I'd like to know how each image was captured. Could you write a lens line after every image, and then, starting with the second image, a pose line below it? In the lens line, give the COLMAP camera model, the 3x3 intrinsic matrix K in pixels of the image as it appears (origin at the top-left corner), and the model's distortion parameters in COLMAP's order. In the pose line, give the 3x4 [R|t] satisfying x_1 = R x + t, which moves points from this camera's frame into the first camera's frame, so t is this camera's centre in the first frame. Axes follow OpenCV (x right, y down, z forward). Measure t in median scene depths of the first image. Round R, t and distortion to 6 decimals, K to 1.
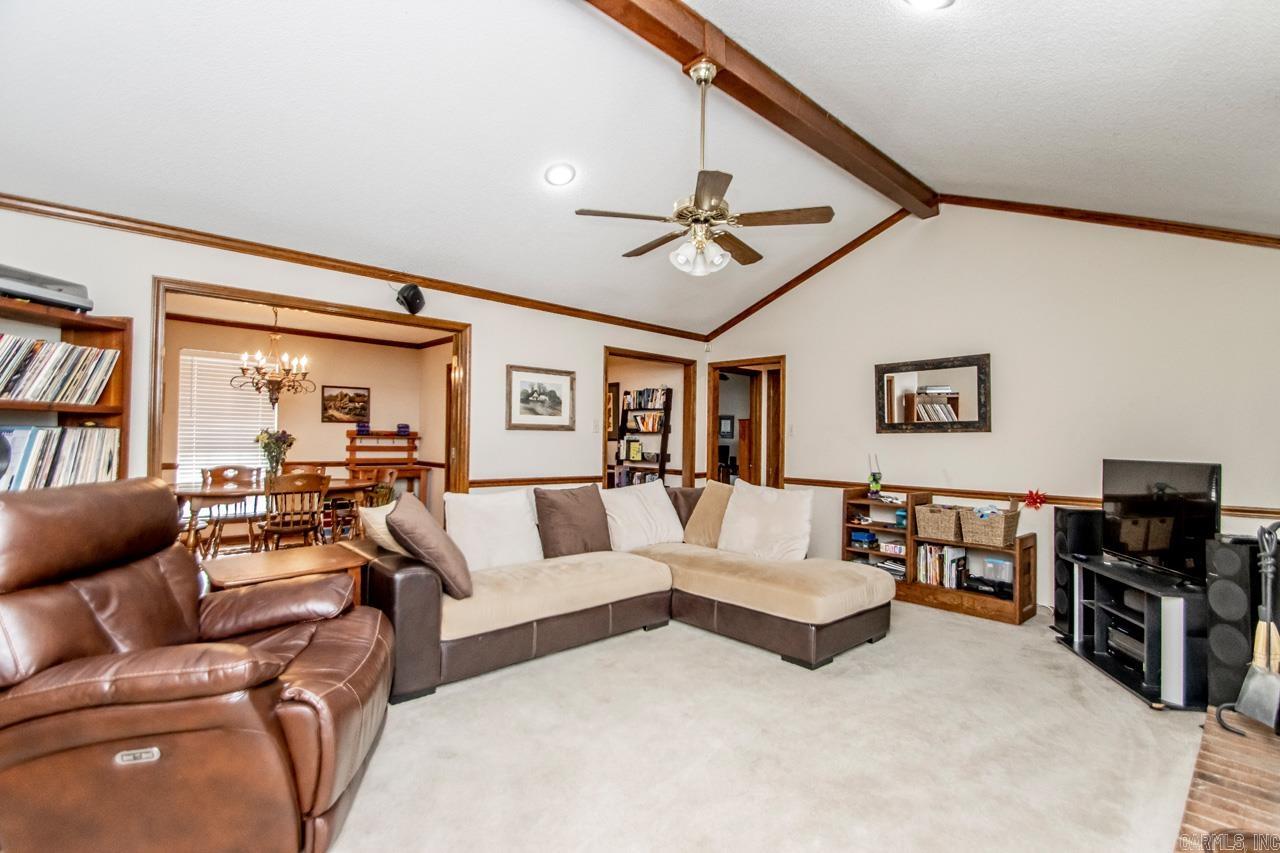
lens RADIAL K [[597.8, 0, 640.0], [0, 597.8, 426.5], [0, 0, 1]] dist [-0.000301, -0.000390]
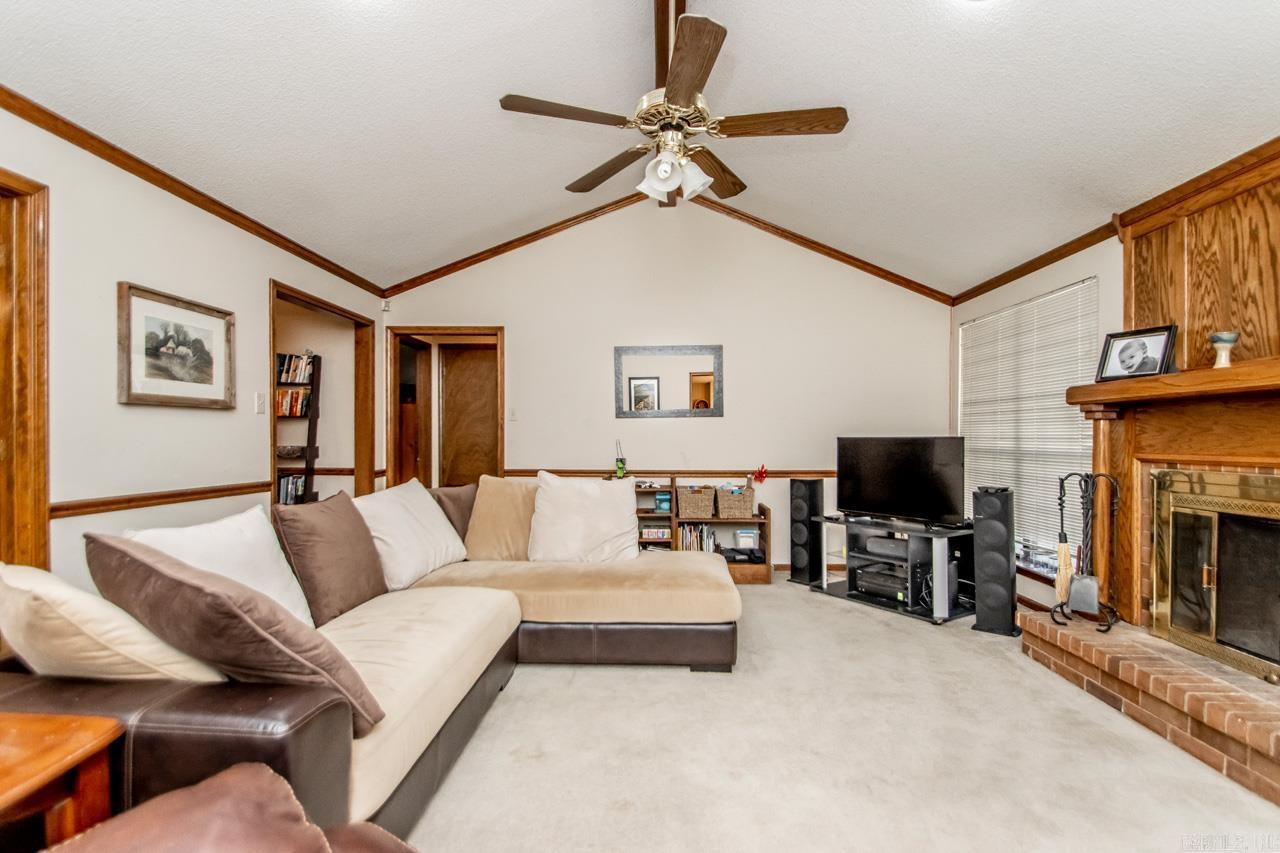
lens RADIAL K [[614.2, 0, 653.6], [0, 614.2, 430.7], [0, 0, 1]] dist [0.001986, -0.000418]
pose [[0.695501, -0.006565, 0.718495, -0.302884], [-0.006229, 0.999866, 0.015165, 0.018871], [-0.718498, -0.015023, 0.695367, 0.294319]]
